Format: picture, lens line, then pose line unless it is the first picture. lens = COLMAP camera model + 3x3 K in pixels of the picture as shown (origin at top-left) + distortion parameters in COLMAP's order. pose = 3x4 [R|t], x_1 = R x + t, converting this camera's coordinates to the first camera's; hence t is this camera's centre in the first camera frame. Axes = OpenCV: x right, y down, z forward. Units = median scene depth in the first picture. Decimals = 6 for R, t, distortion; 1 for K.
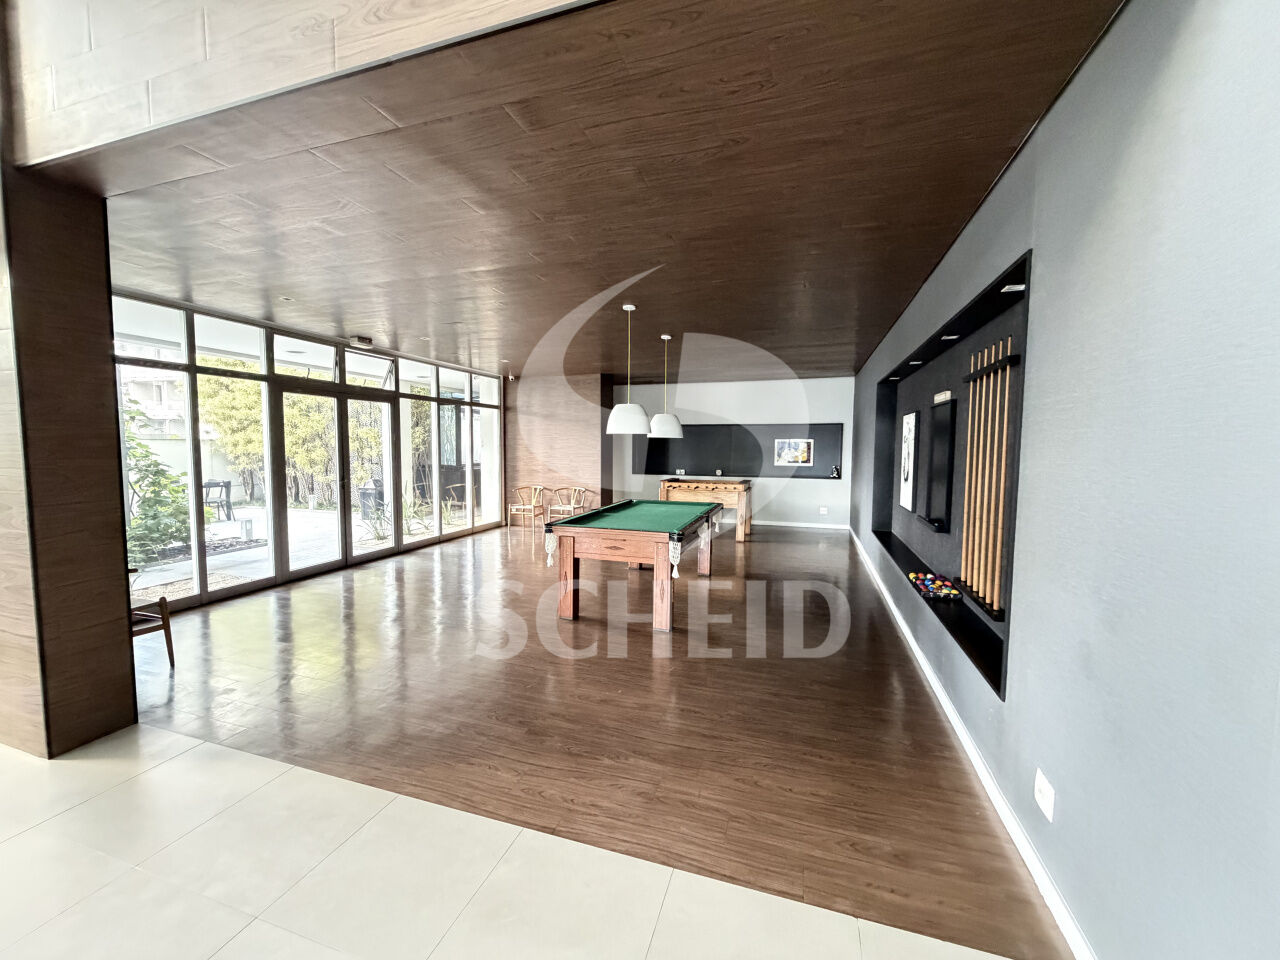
lens RADIAL K [[511.2, 0, 633.6], [0, 511.2, 477.8], [0, 0, 1]] dist [0.001480, -0.000005]
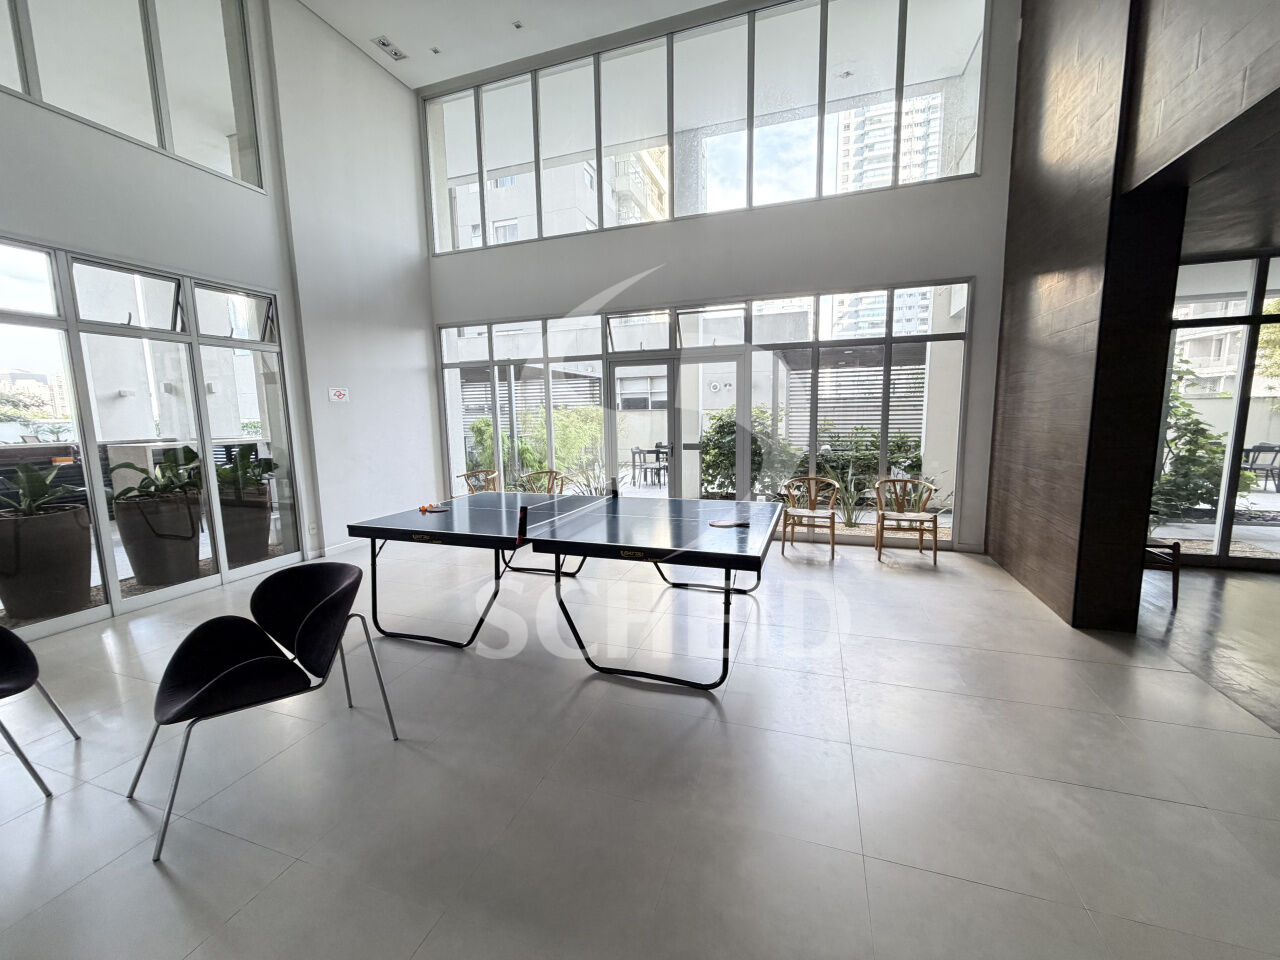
lens RADIAL K [[511.2, 0, 633.1], [0, 511.2, 479.5], [0, 0, 1]] dist [0.001480, -0.000005]
pose [[-0.014324, 0.126086, -0.991916, 0.090188], [-0.048866, 0.990744, 0.126643, 0.009810], [0.998703, 0.050285, -0.008030, -0.086628]]
